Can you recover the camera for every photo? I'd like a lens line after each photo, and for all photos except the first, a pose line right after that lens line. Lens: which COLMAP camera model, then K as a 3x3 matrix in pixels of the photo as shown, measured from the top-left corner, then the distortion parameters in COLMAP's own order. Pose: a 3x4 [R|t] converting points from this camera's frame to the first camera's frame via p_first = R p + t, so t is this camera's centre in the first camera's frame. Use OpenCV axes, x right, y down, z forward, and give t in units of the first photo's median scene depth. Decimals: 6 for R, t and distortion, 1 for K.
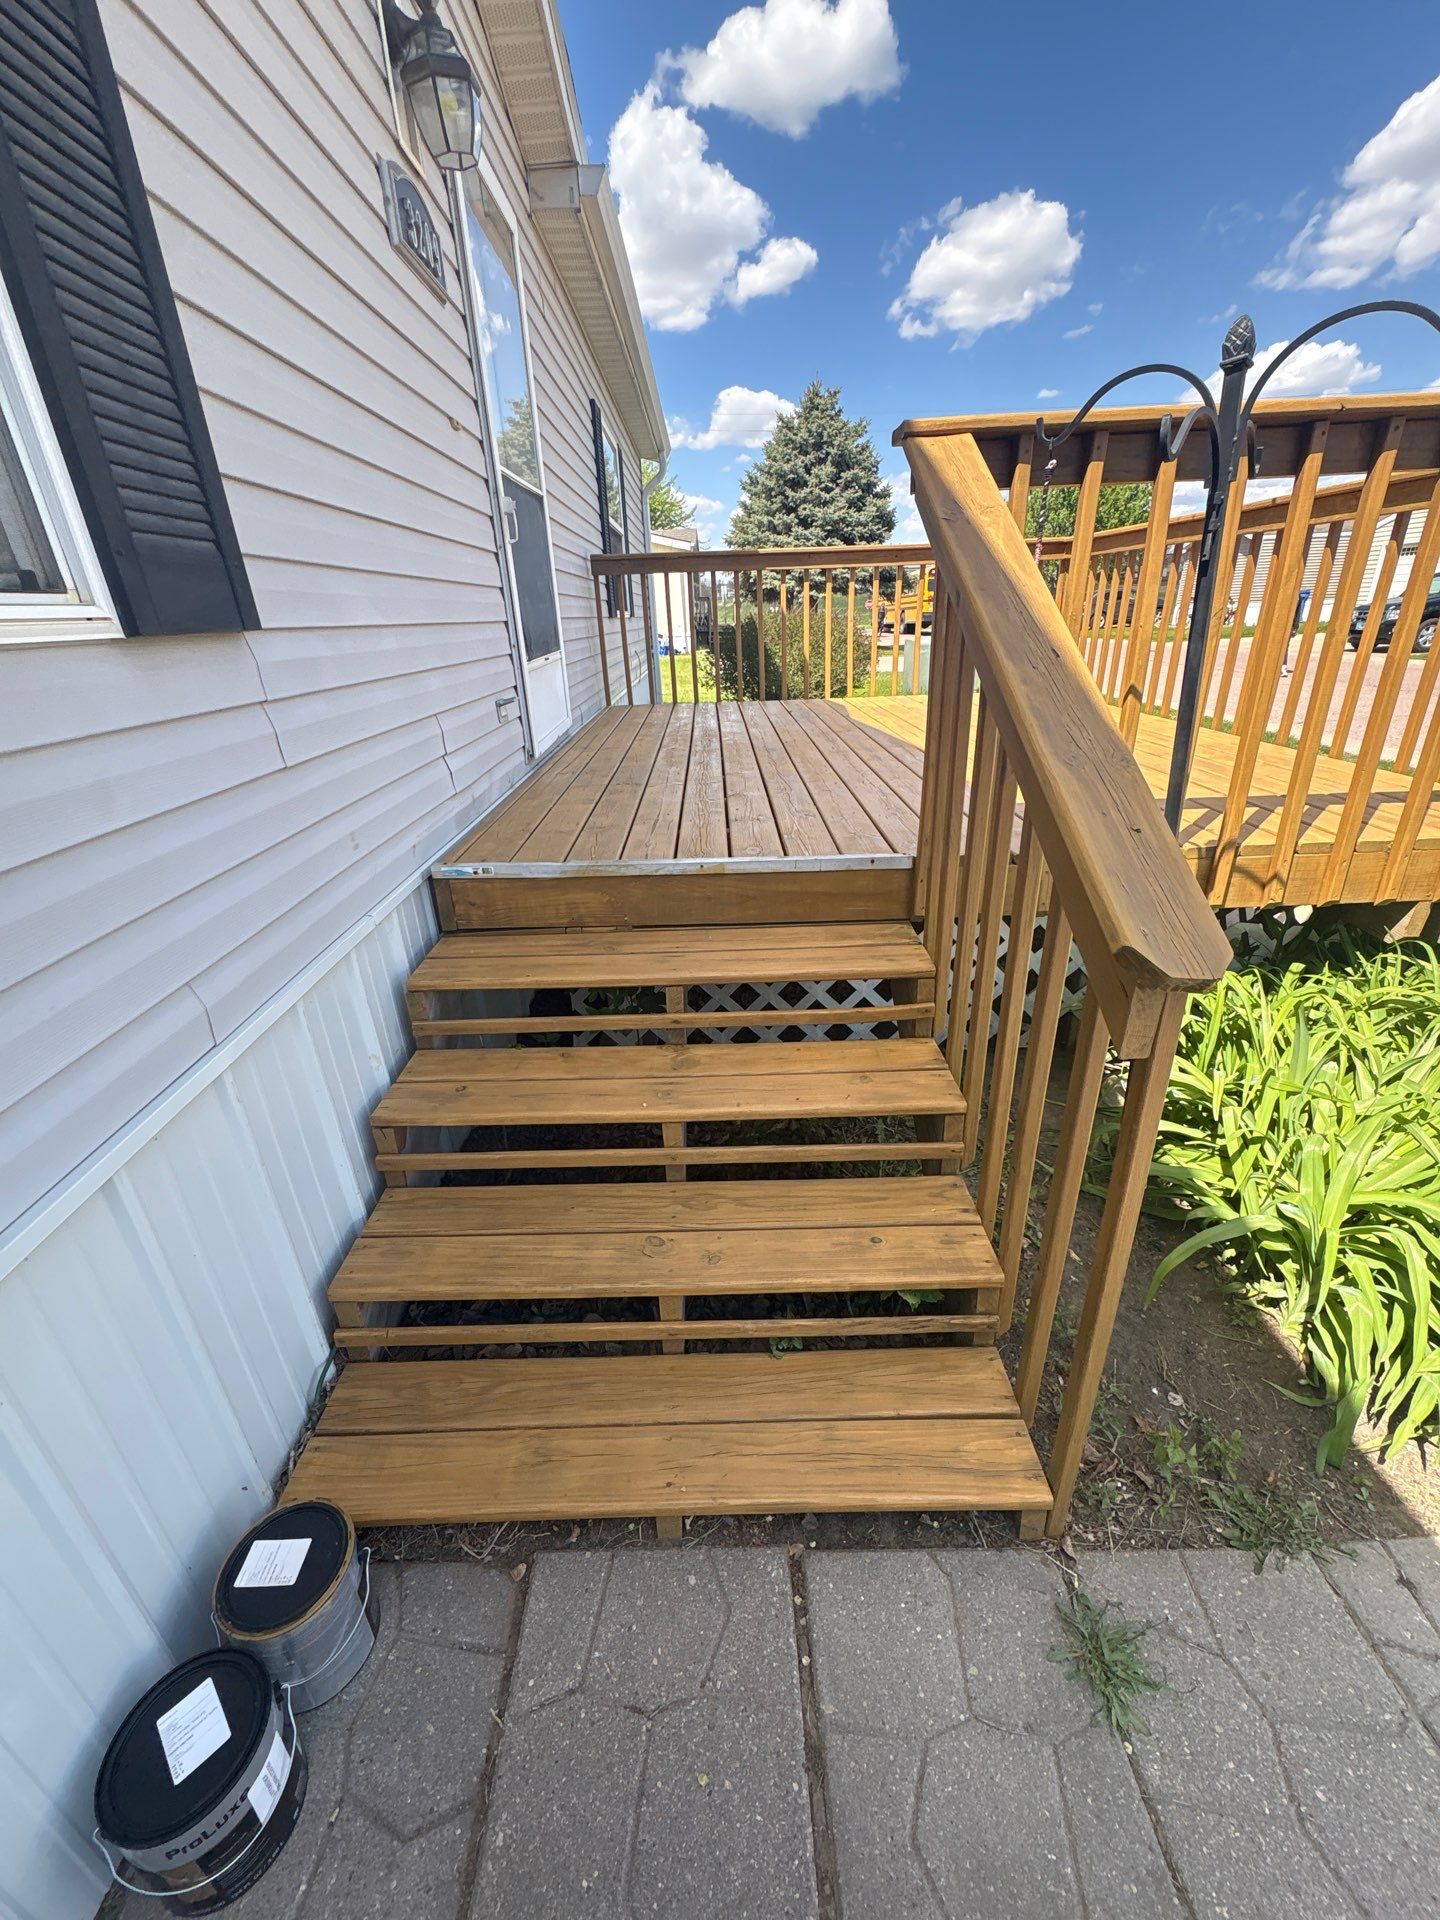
lens RADIAL K [[765.8, 0, 716.5], [0, 765.8, 945.0], [0, 0, 1]] dist [-0.005769, 0.004730]
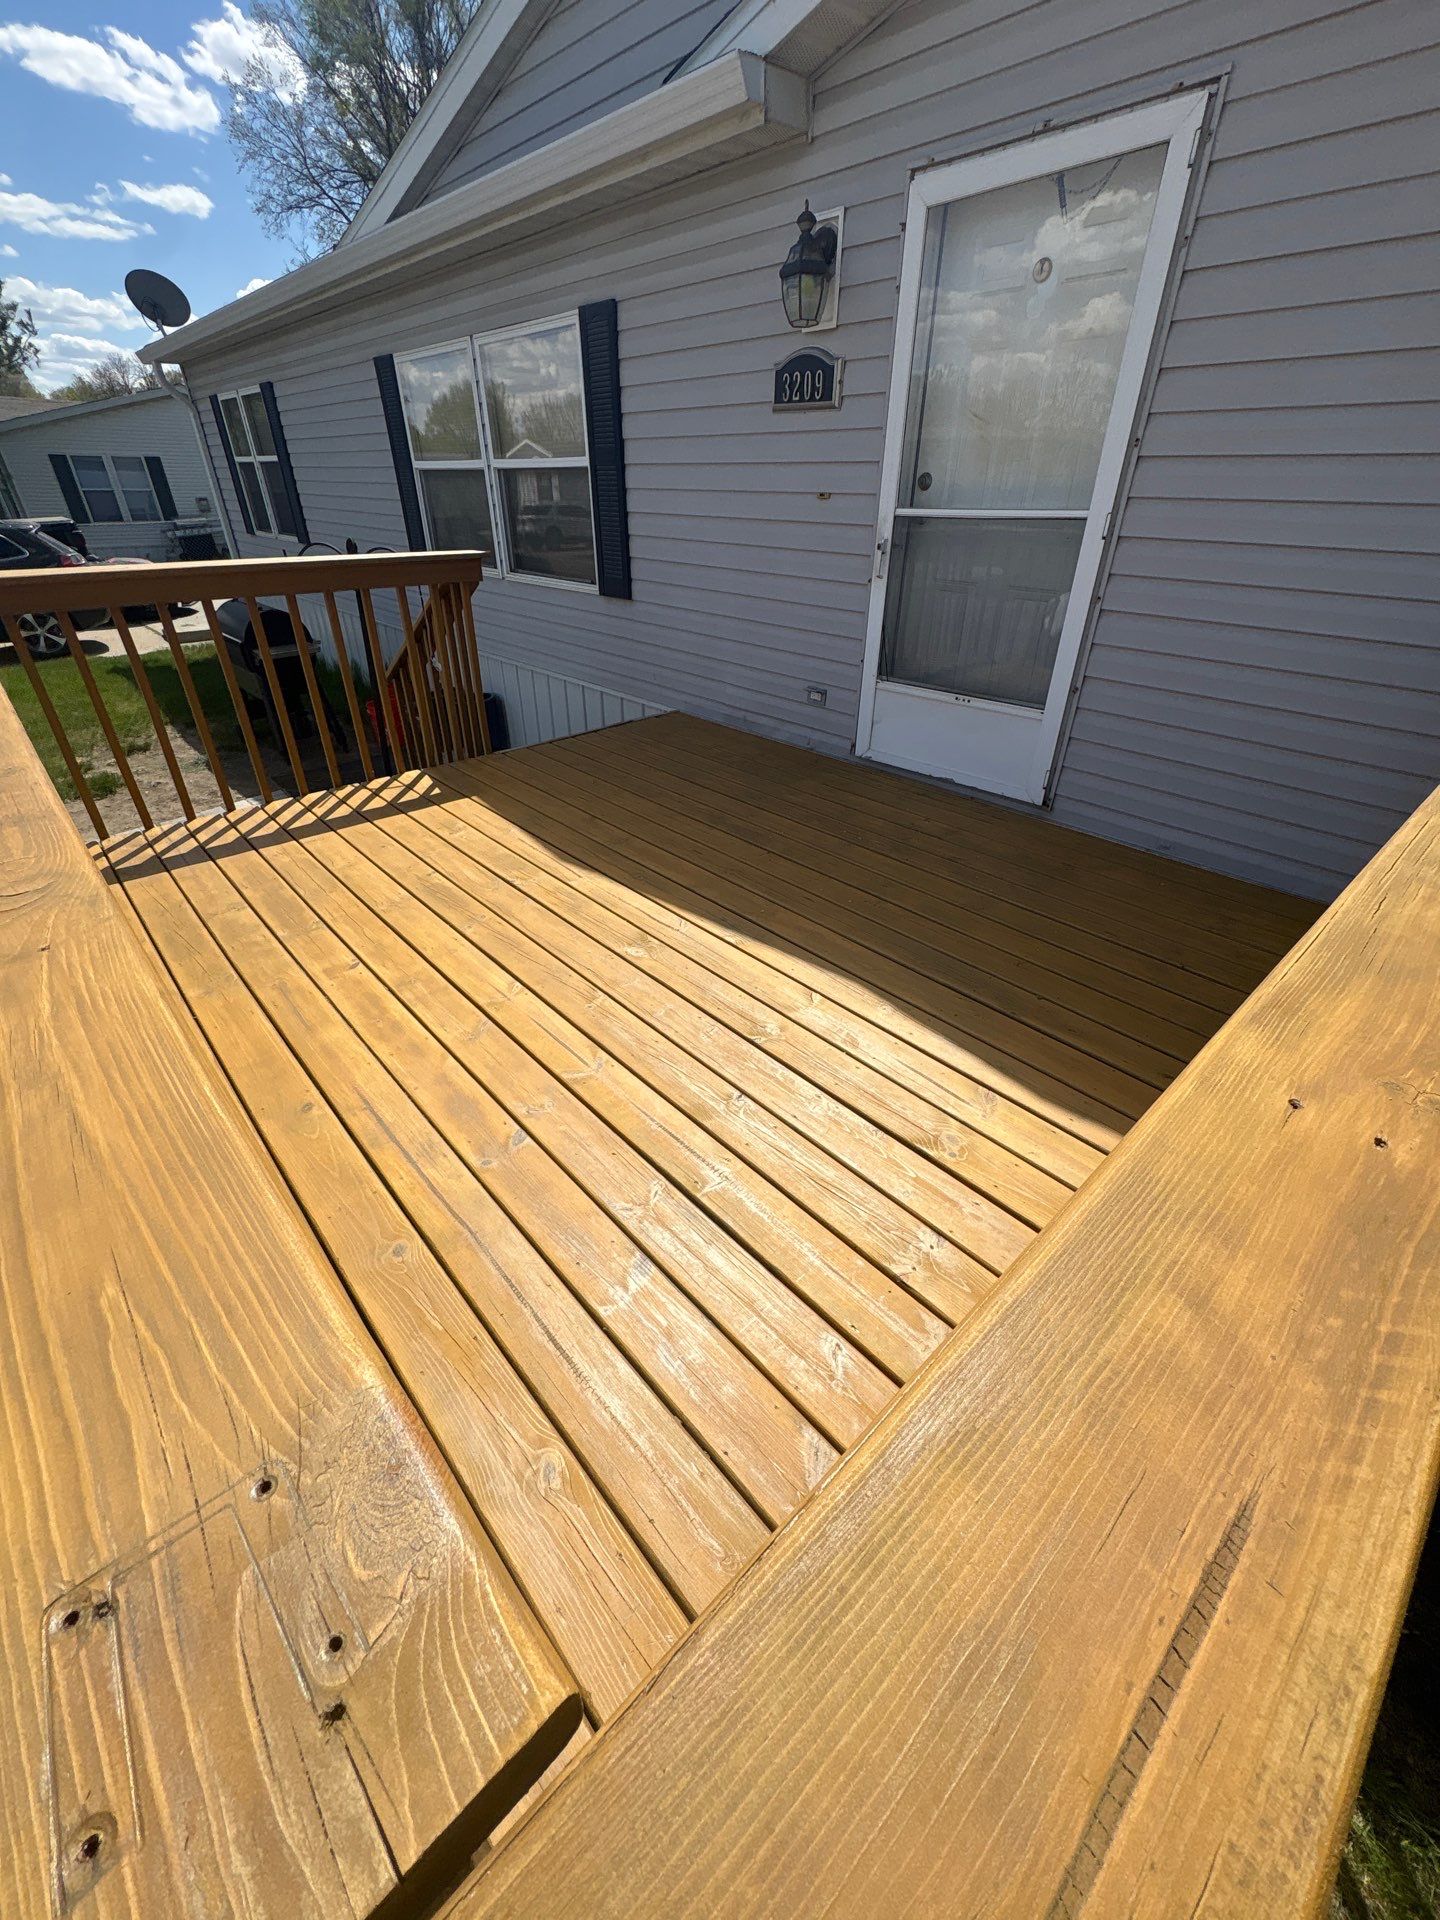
lens RADIAL K [[769.6, 0, 720.0], [0, 769.6, 960.0], [0, 0, 1]] dist [0.003201, -0.000705]
pose [[-0.742698, 0.382954, -0.549313, 0.517402], [-0.244858, 0.608205, 0.755070, -0.674246], [0.623253, 0.695293, -0.357944, 1.138070]]
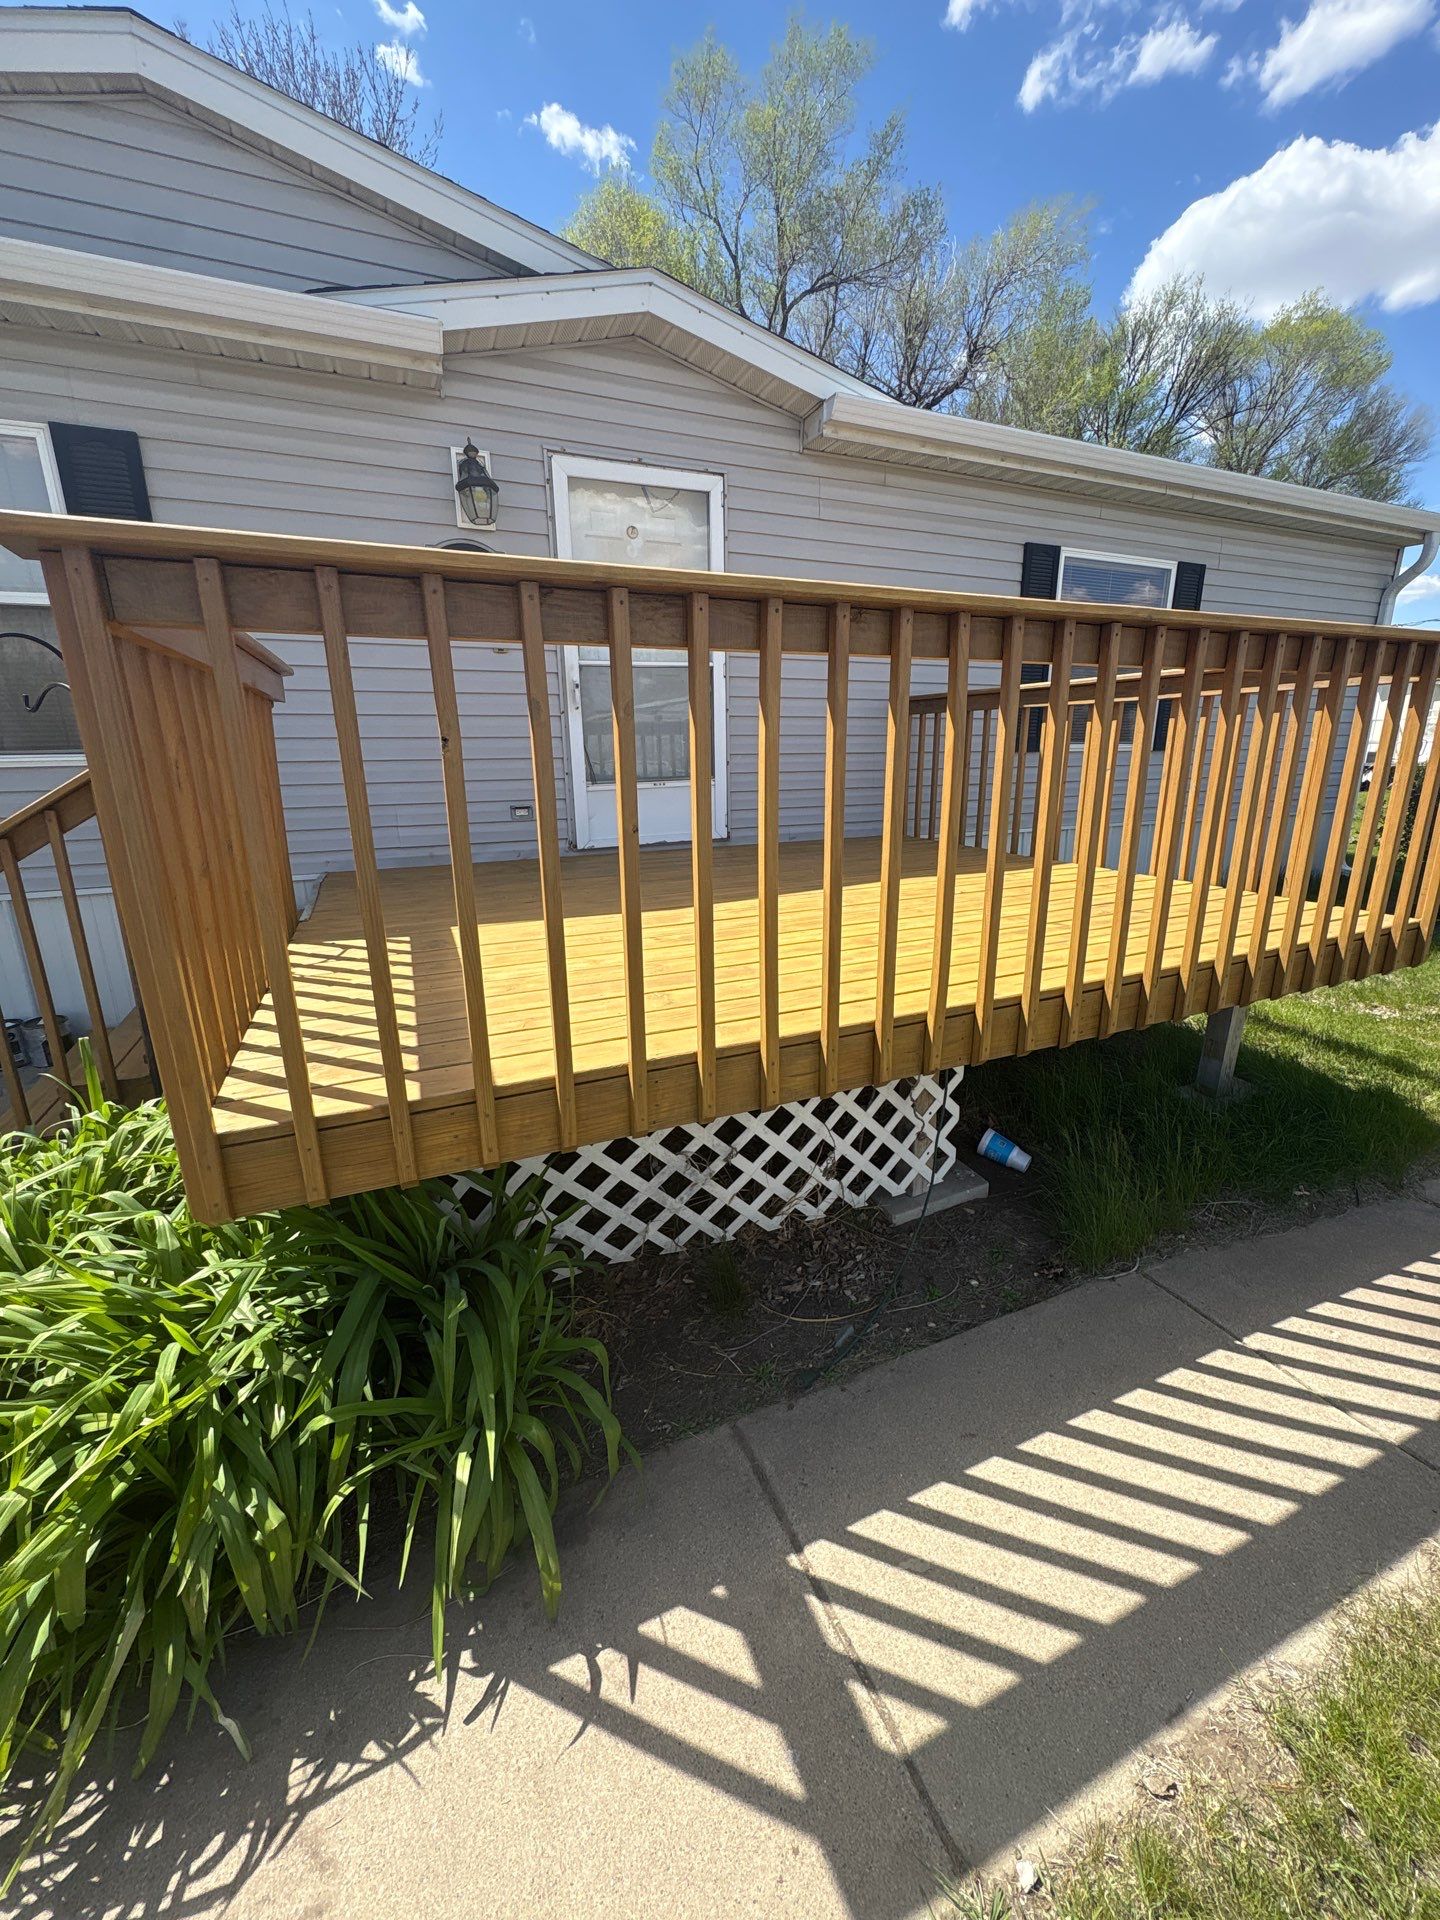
lens RADIAL K [[769.6, 0, 720.0], [0, 769.6, 960.0], [0, 0, 1]] dist [0.003201, -0.000705]
pose [[0.390498, 0.281117, -0.876632, 0.888099], [-0.370935, 0.919564, 0.129650, -0.247733], [0.842567, 0.274545, 0.463364, 0.453022]]
